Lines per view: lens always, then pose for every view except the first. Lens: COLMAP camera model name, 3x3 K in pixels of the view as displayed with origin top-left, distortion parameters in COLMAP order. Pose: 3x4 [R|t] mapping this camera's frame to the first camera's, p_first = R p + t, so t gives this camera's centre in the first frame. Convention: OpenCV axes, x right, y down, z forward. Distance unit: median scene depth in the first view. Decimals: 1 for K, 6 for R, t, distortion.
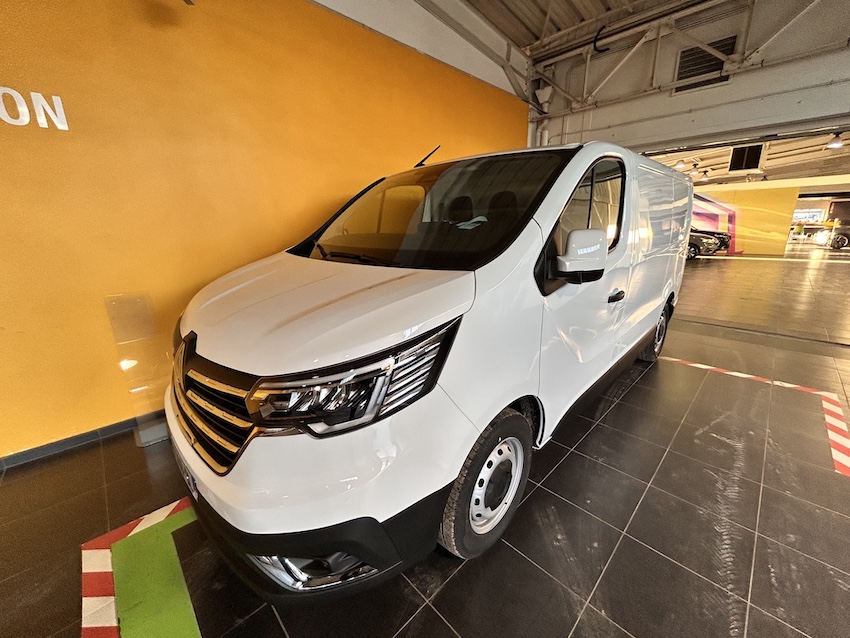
lens RADIAL K [[344.4, 0, 425.0], [0, 344.4, 319.0], [0, 0, 1]] dist [-0.009004, 0.000130]
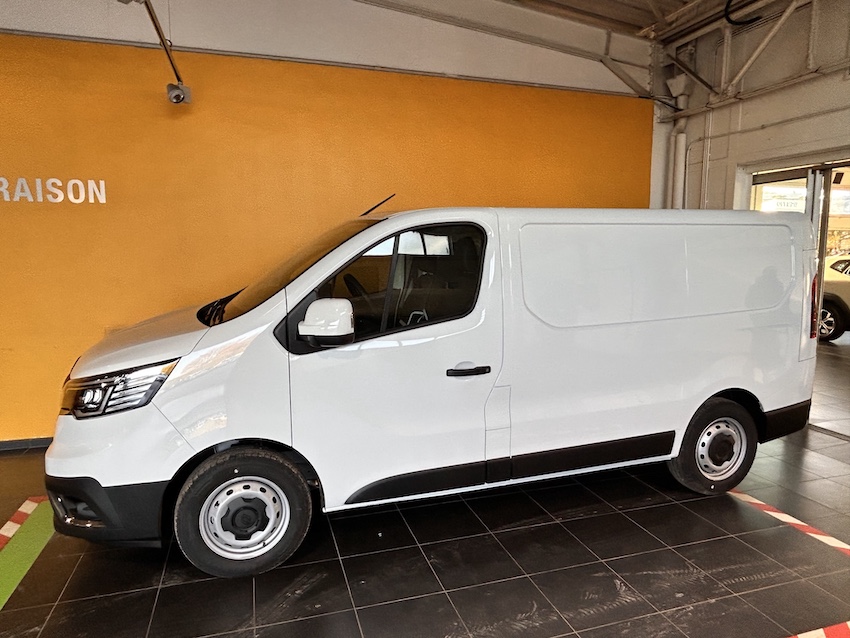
lens RADIAL K [[566.3, 0, 425.0], [0, 566.3, 319.0], [0, 0, 1]] dist [-0.029320, 0.002666]
pose [[0.890974, 0.069087, -0.448767, 0.467136], [-0.130352, 0.985671, -0.107057, -0.012255], [0.434940, 0.153883, 0.887213, -0.147359]]
